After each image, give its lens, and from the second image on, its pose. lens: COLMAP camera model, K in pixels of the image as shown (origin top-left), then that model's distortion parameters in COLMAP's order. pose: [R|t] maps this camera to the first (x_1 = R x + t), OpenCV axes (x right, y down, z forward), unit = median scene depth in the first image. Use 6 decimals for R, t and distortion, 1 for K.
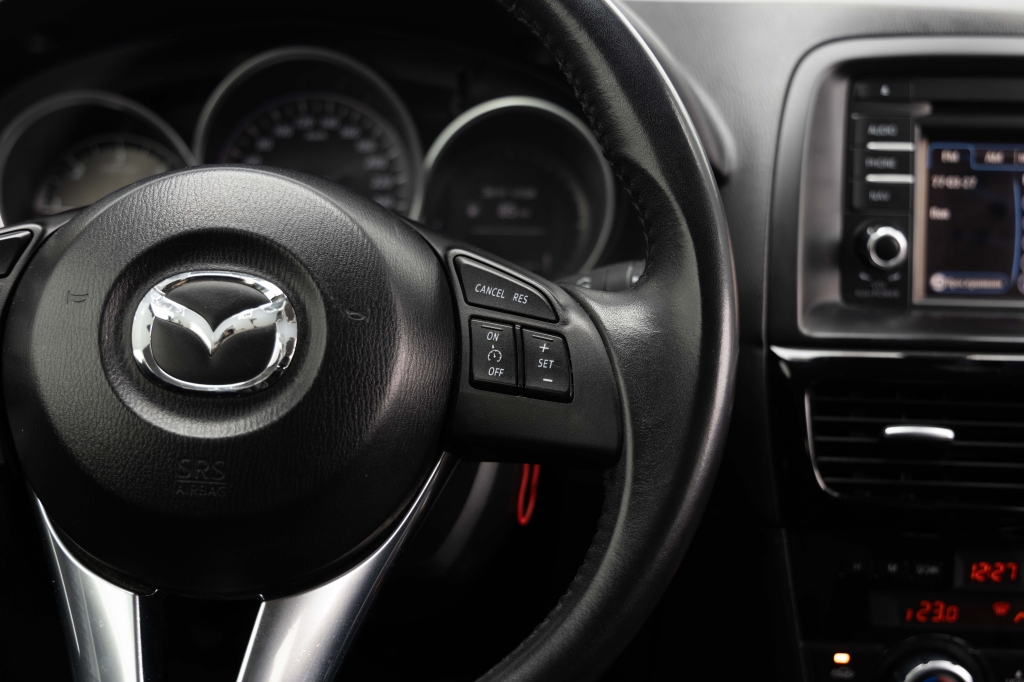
lens RADIAL K [[1499.2, 0, 517.0], [0, 1499.2, 365.4], [0, 0, 1]] dist [0.006545, 0.000000]
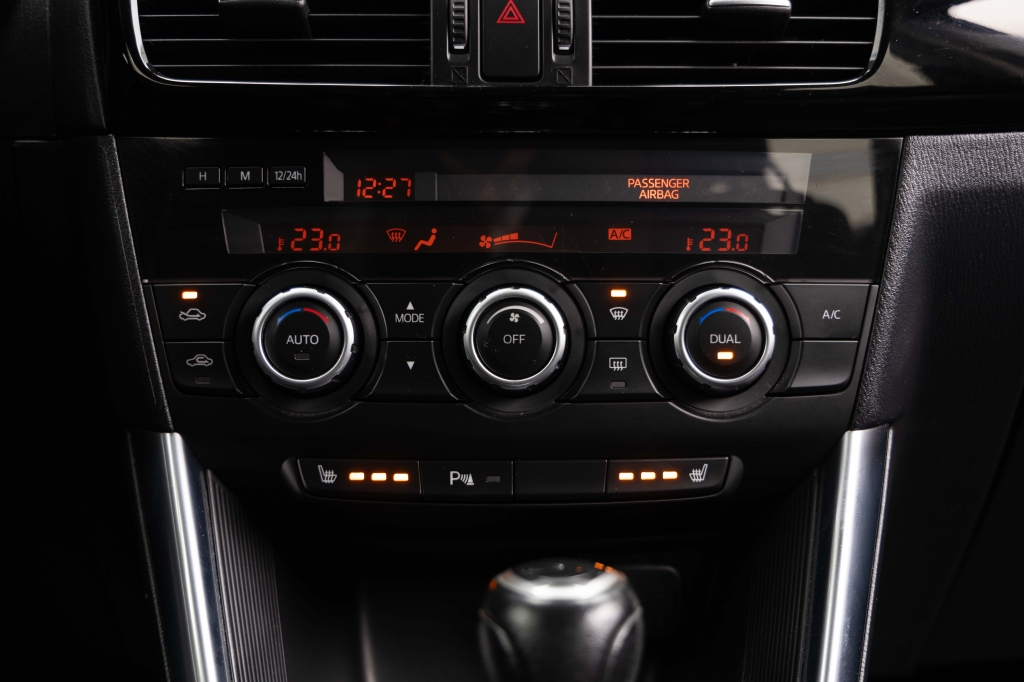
lens RADIAL K [[1499.2, 0, 539.4], [0, 1499.2, 344.3], [0, 0, 1]] dist [0.006545, 0.000000]
pose [[0.999581, -0.026364, 0.011916, 0.374464], [0.027898, 0.987433, -0.155555, 0.334604], [-0.007665, 0.155822, 0.987755, 0.209181]]
